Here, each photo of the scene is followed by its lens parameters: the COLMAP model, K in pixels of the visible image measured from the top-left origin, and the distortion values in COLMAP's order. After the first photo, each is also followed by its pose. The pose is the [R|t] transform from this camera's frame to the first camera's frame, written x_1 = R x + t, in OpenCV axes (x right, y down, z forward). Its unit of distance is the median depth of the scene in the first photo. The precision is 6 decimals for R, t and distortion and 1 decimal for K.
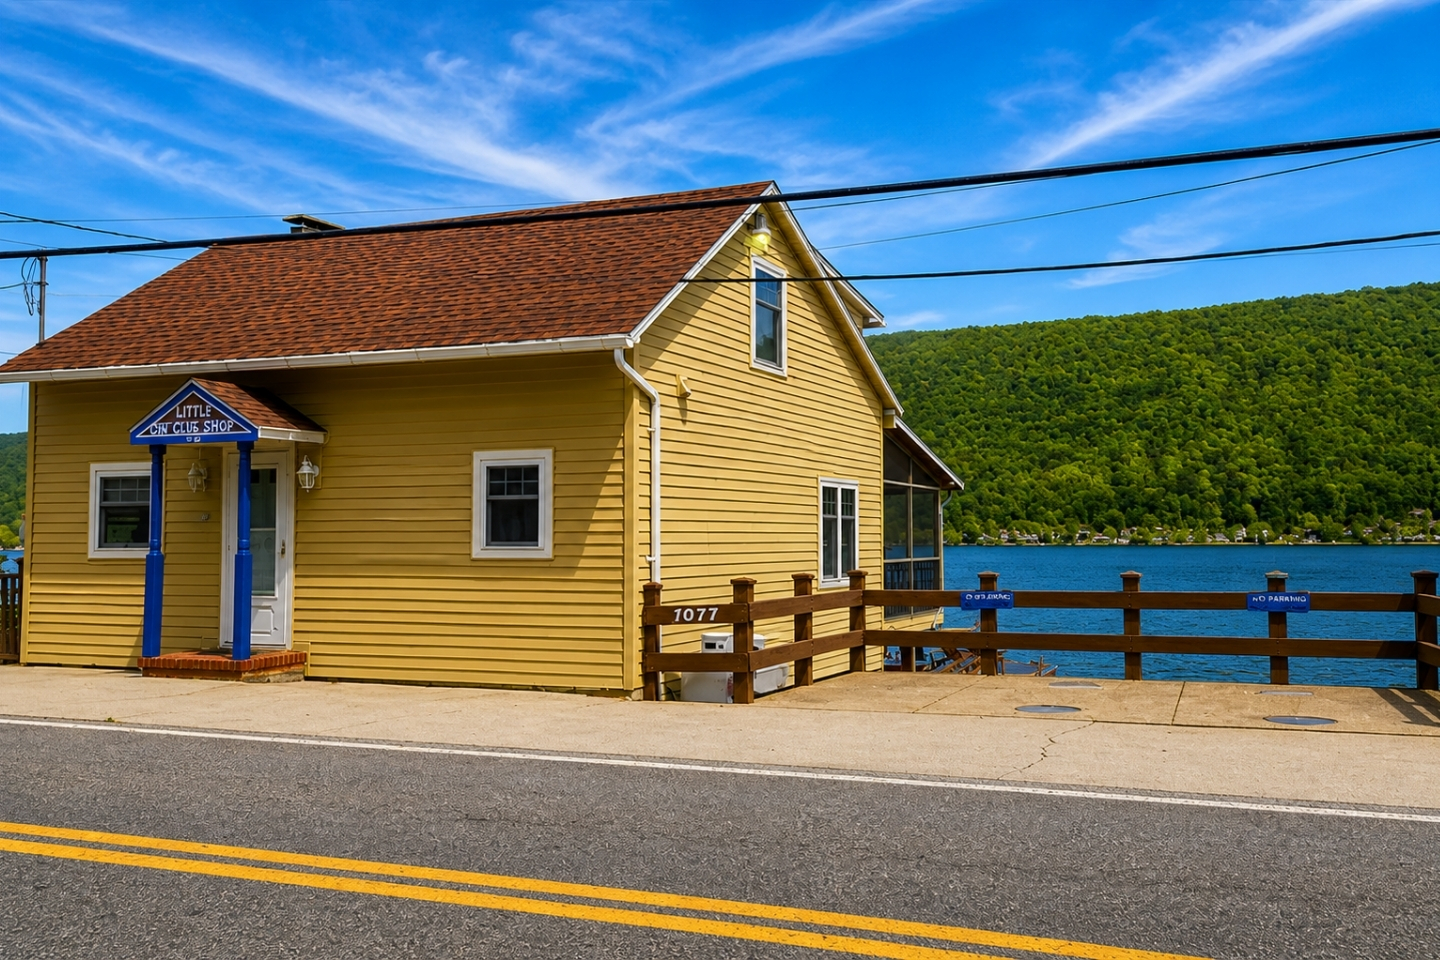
lens RADIAL K [[1225.3, 0, 720.0], [0, 1225.3, 480.0], [0, 0, 1]] dist [-0.012734, 0.000592]
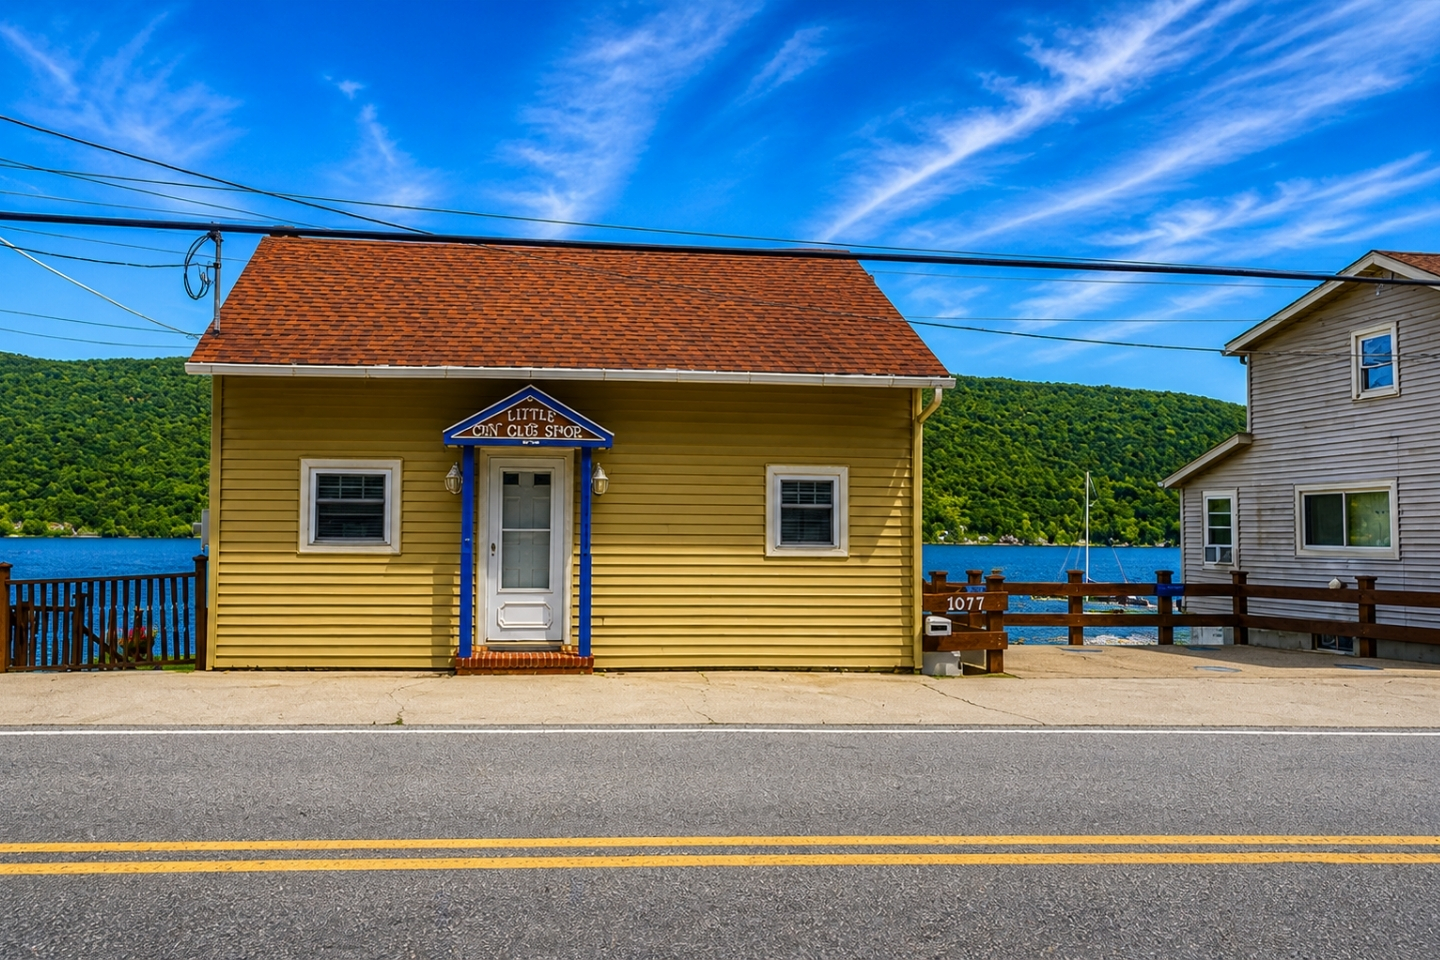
lens RADIAL K [[930.2, 0, 720.0], [0, 930.2, 480.0], [0, 0, 1]] dist [0.012473, 0.002627]
pose [[0.915281, 0.037738, 0.401043, -0.594545], [-0.030937, 0.999247, -0.023424, 0.011789], [-0.401625, 0.009033, 0.915760, 0.213810]]
